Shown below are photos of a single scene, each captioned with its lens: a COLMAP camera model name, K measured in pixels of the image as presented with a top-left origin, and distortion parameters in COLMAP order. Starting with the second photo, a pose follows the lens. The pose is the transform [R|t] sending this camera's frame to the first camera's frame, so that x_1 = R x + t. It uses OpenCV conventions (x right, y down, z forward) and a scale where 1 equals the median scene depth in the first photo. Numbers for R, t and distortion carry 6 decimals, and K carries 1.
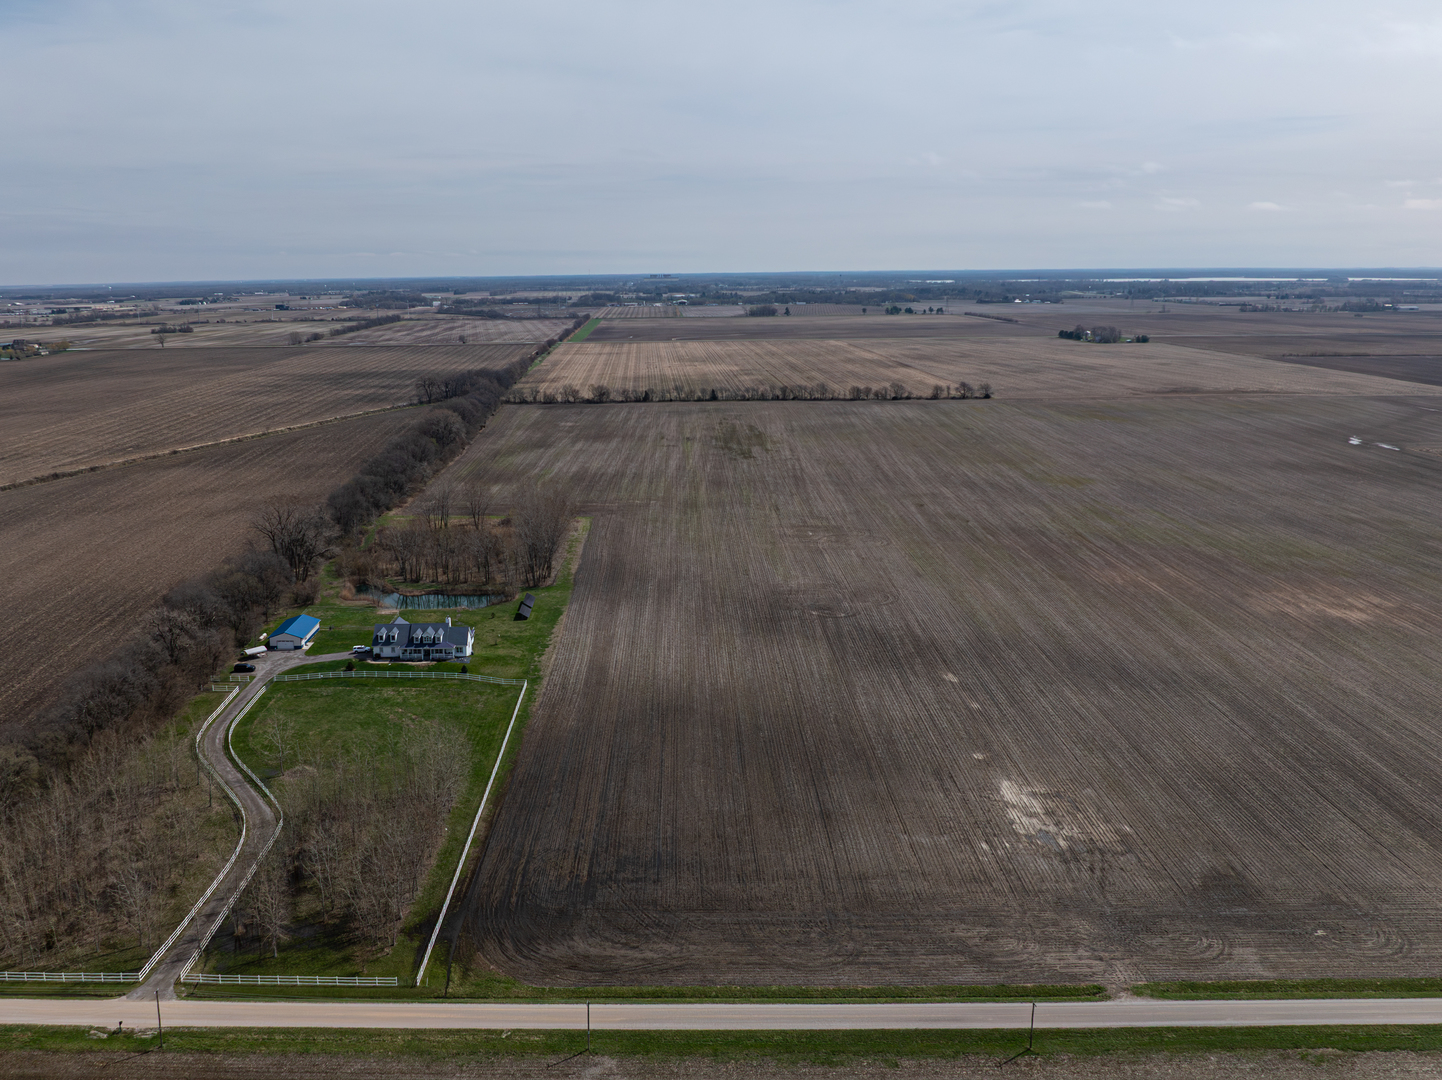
lens RADIAL K [[1183.6, 0, 632.8], [0, 1183.6, 540.0], [0, 0, 1]] dist [-0.026329, -0.010482]
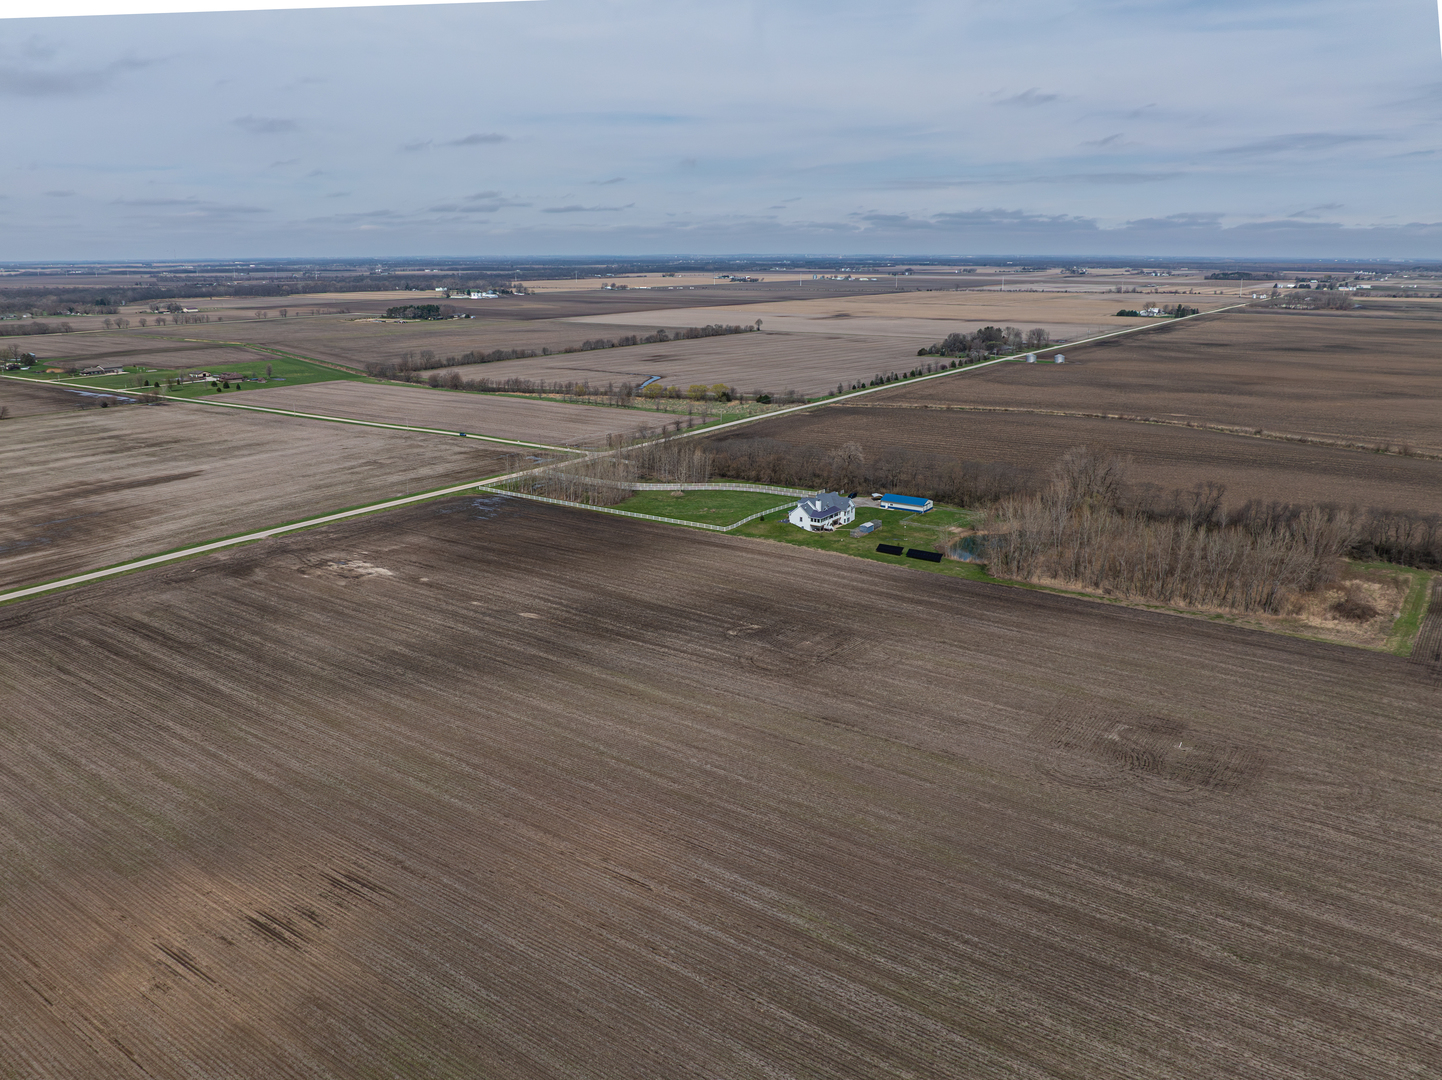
lens RADIAL K [[1070.6, 0, 721.0], [0, 1070.6, 540.0], [0, 0, 1]] dist [-0.031046, -0.011226]
pose [[-0.536319, 0.234653, -0.810740, 0.889045], [-0.178212, 0.907435, 0.380530, -0.332175], [0.824986, 0.348569, -0.444857, 1.437751]]
